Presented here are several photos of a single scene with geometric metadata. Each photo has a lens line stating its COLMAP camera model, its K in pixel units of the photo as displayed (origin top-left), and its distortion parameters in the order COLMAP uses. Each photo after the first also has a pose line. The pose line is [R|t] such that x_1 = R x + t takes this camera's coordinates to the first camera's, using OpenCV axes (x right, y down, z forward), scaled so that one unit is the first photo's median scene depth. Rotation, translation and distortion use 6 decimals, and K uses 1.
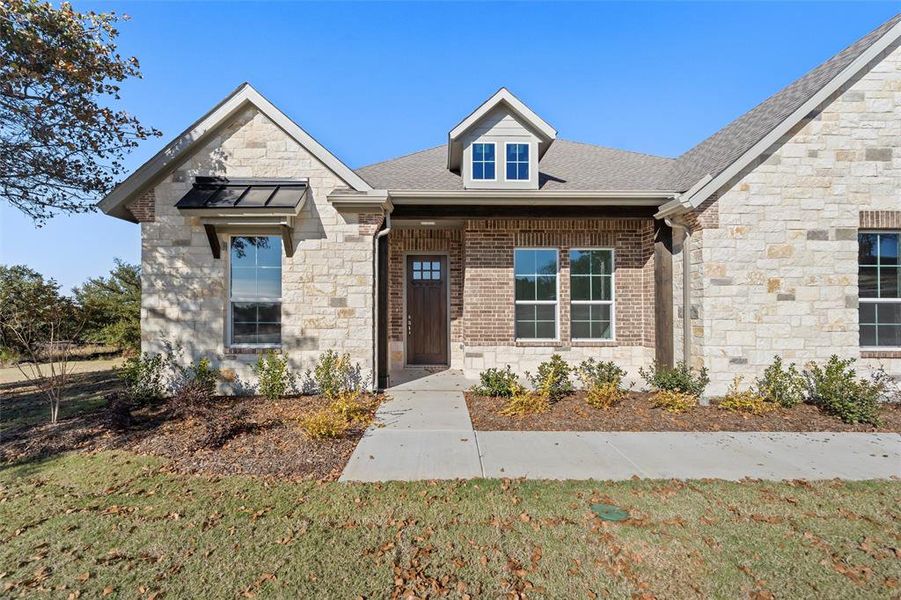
lens RADIAL K [[376.1, 0, 442.6], [0, 376.1, 309.1], [0, 0, 1]] dist [-0.001136, -0.000237]
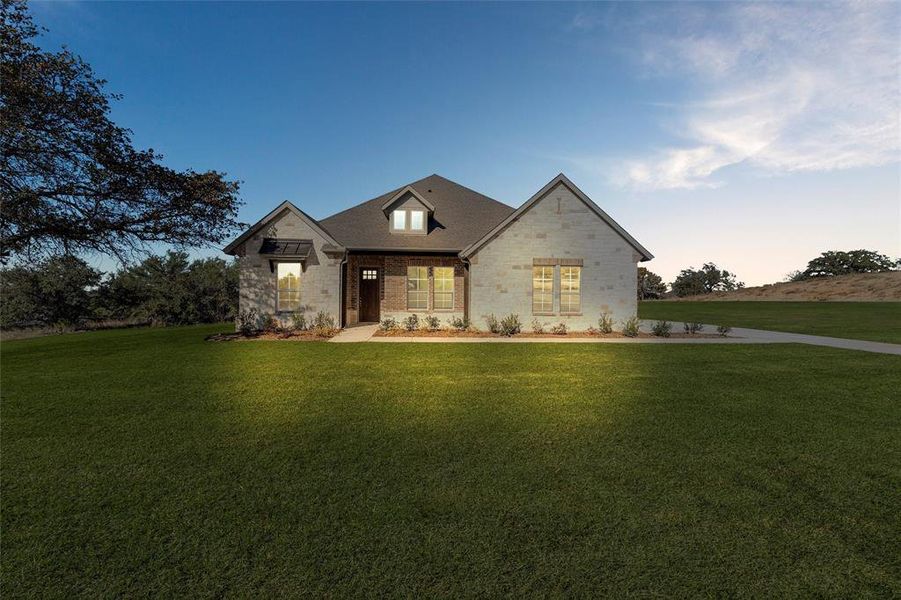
lens RADIAL K [[372.8, 0, 451.9], [0, 372.8, 290.3], [0, 0, 1]] dist [-0.000972, -0.000007]
pose [[0.997802, 0.008467, 0.065724, 0.365623], [-0.008504, 0.999964, 0.000291, -0.035458], [-0.065720, -0.000850, 0.997838, -1.389886]]
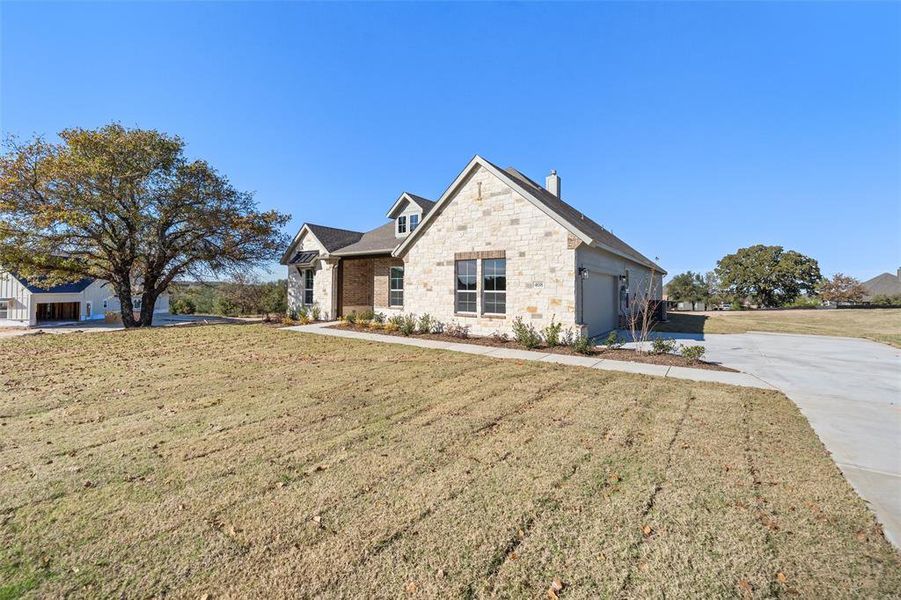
lens RADIAL K [[377.5, 0, 452.3], [0, 377.5, 276.3], [0, 0, 1]] dist [0.000197, -0.000008]
pose [[0.811378, -0.016861, -0.584279, 2.294438], [0.001148, 0.999628, -0.027253, -0.048669], [0.584521, 0.021442, 0.811095, -0.846328]]
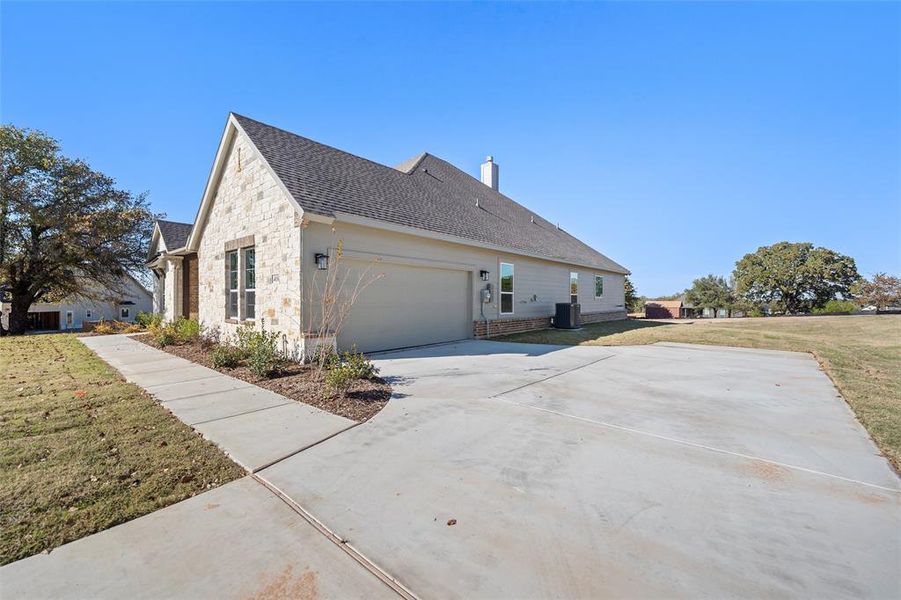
lens RADIAL K [[372.8, 0, 451.9], [0, 372.8, 290.3], [0, 0, 1]] dist [-0.000972, -0.000007]
pose [[0.749350, -0.018971, -0.661902, 2.922098], [0.011306, 0.999810, -0.015857, 0.012787], [0.662077, 0.004399, 0.749423, 0.344878]]
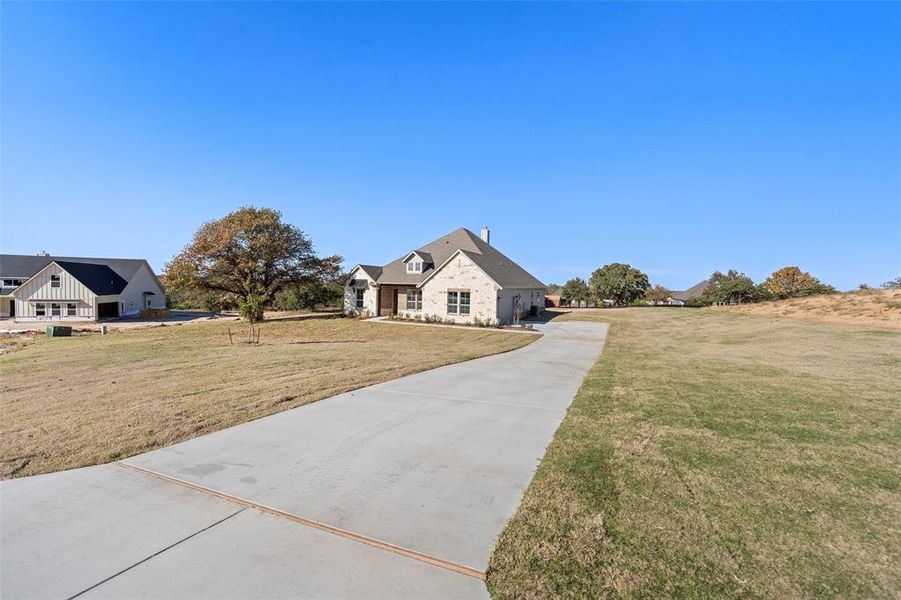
lens RADIAL K [[374.7, 0, 451.7], [0, 374.7, 288.9], [0, 0, 1]] dist [-0.000141, -0.000232]
pose [[0.909827, 0.021772, -0.414417, 3.193638], [-0.013313, 0.999640, 0.023291, -0.352342], [0.414775, -0.015674, 0.909789, -3.683123]]
